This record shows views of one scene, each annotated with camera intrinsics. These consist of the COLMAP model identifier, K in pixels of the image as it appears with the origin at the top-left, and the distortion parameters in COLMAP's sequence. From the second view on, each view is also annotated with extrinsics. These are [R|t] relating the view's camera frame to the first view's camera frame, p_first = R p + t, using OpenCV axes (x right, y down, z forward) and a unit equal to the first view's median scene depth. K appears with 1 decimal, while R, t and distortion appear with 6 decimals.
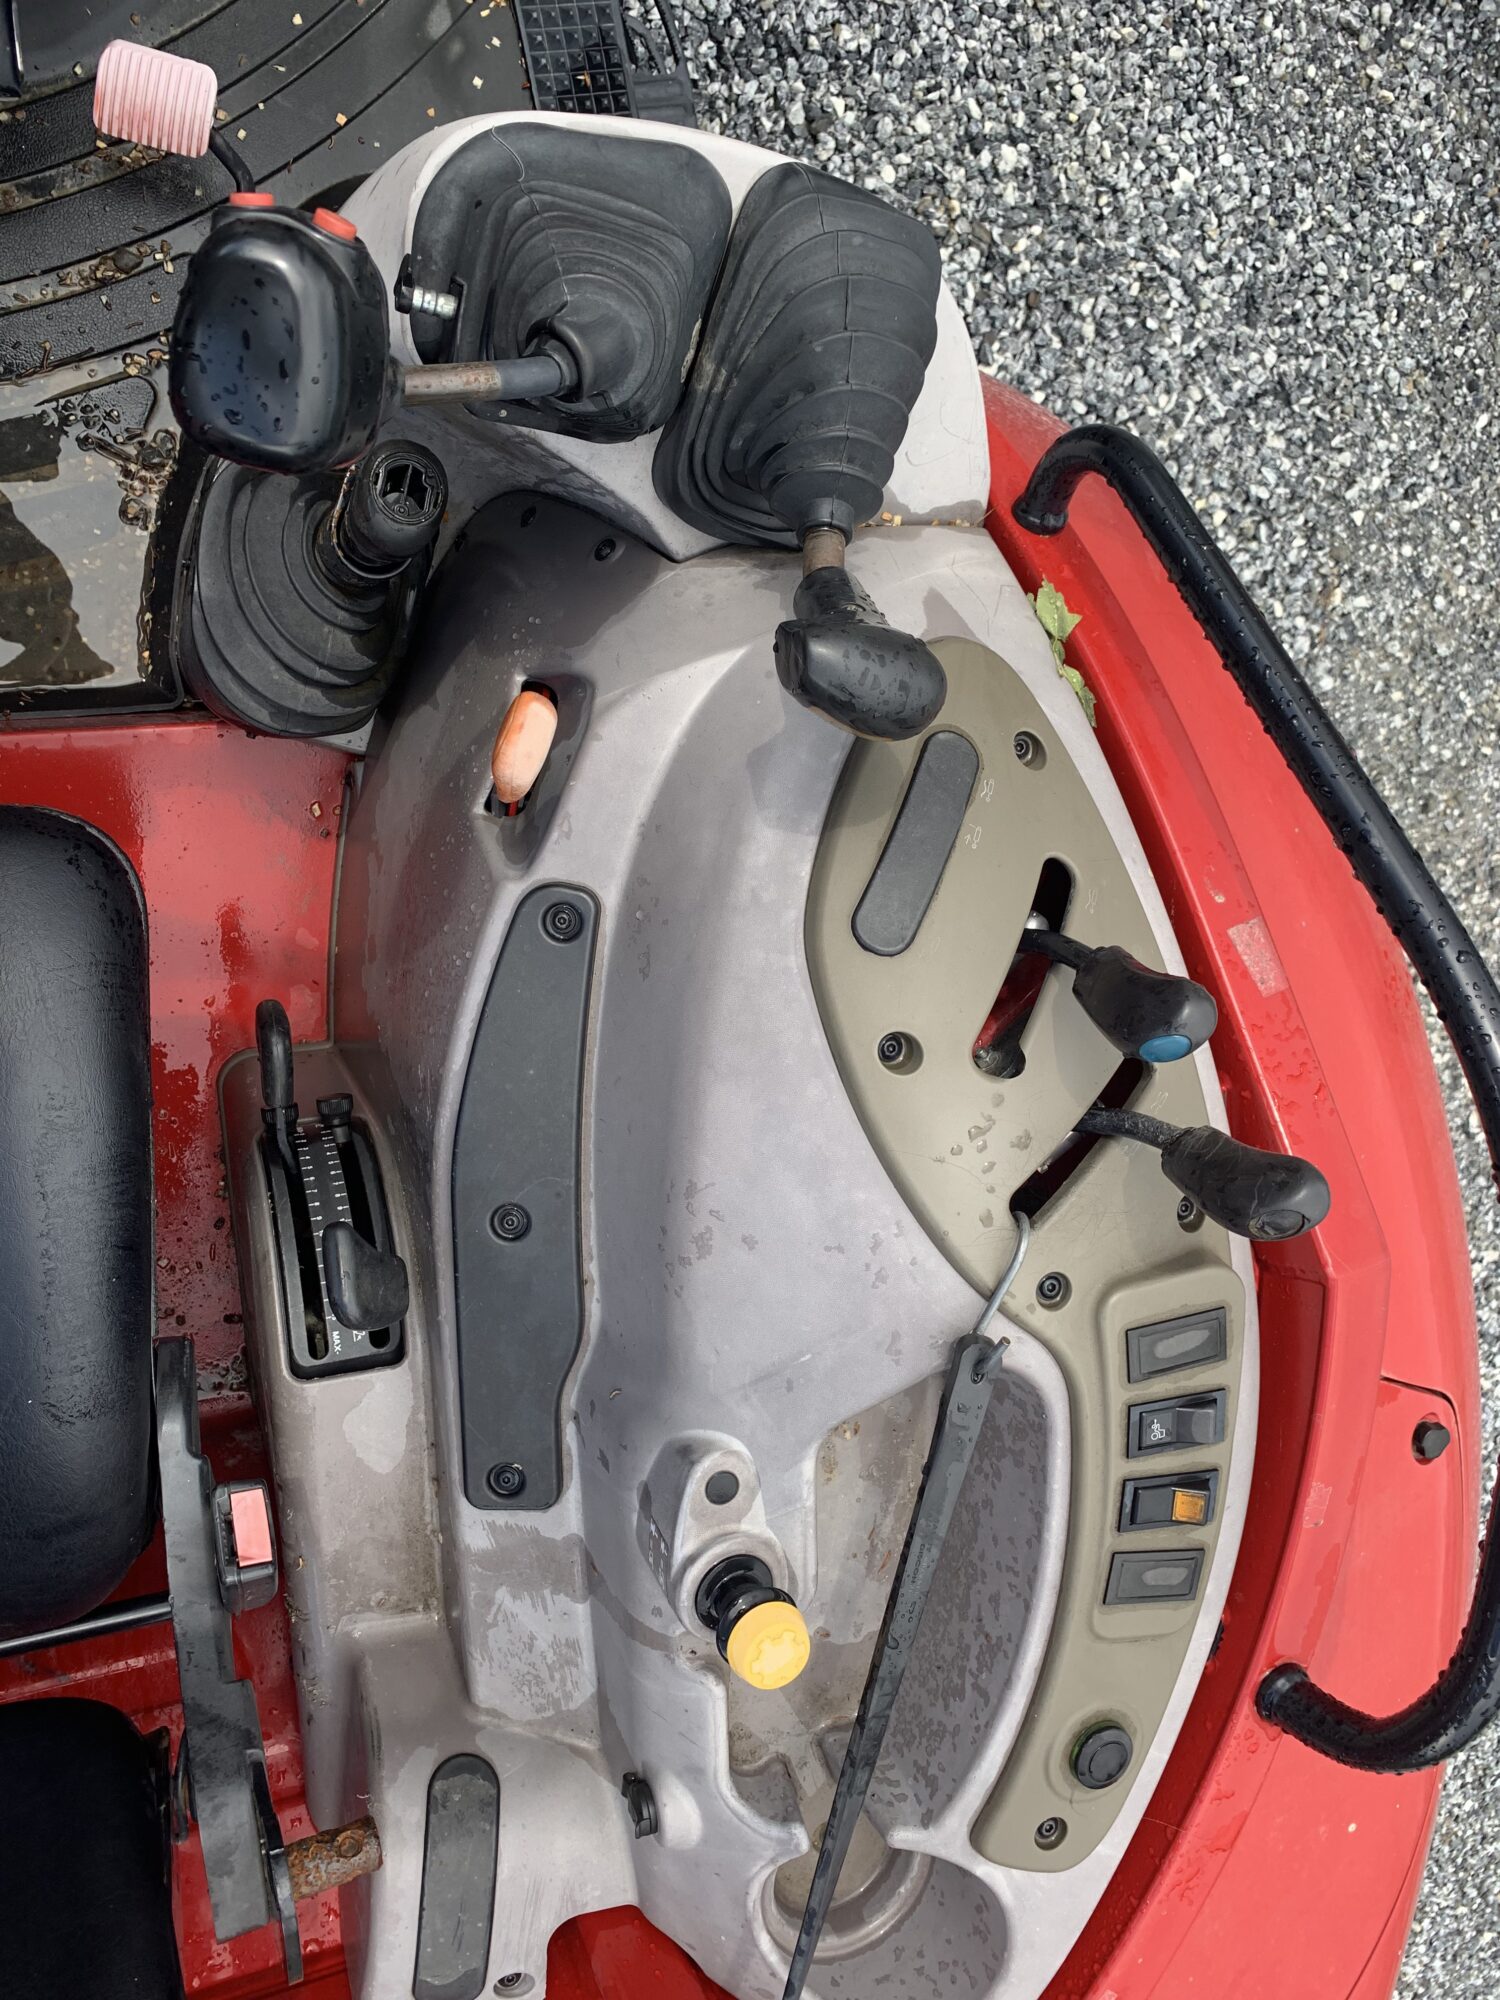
lens RADIAL K [[1542.5, 0, 750.0], [0, 1542.5, 1000.0], [0, 0, 1]] dist [0.077548, -0.096424]
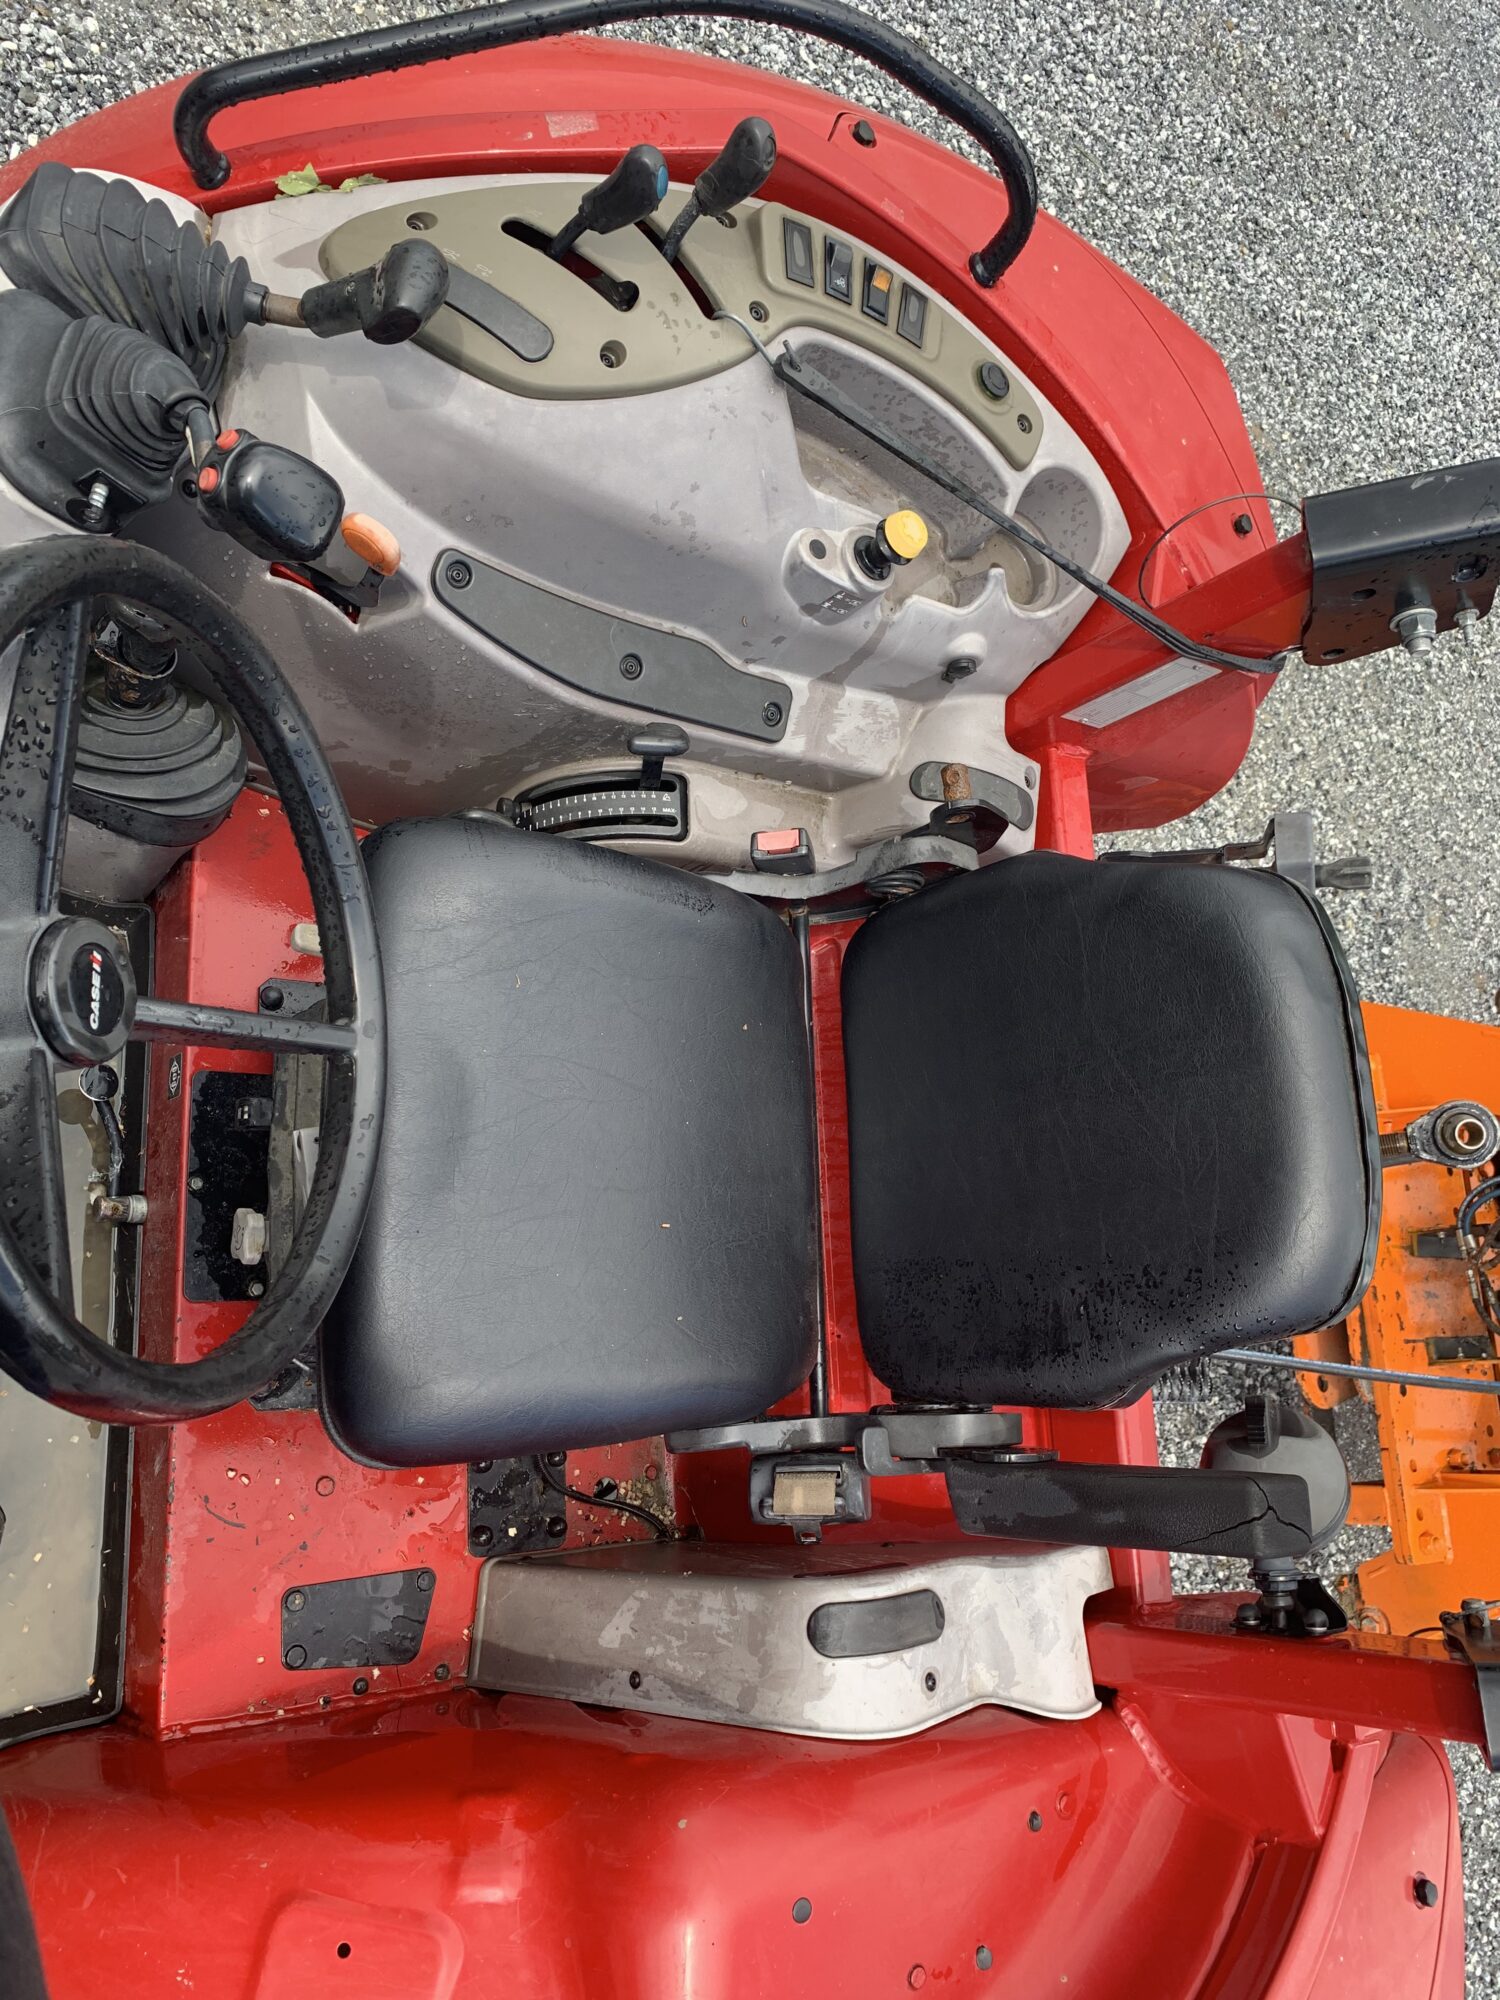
lens RADIAL K [[1542.5, 0, 750.0], [0, 1542.5, 1000.0], [0, 0, 1]] dist [0.077548, -0.096424]
pose [[0.201504, -0.977855, -0.056533, -0.403779], [0.918820, 0.168710, 0.356801, -0.274878], [-0.339362, -0.123841, 0.932468, -0.622678]]
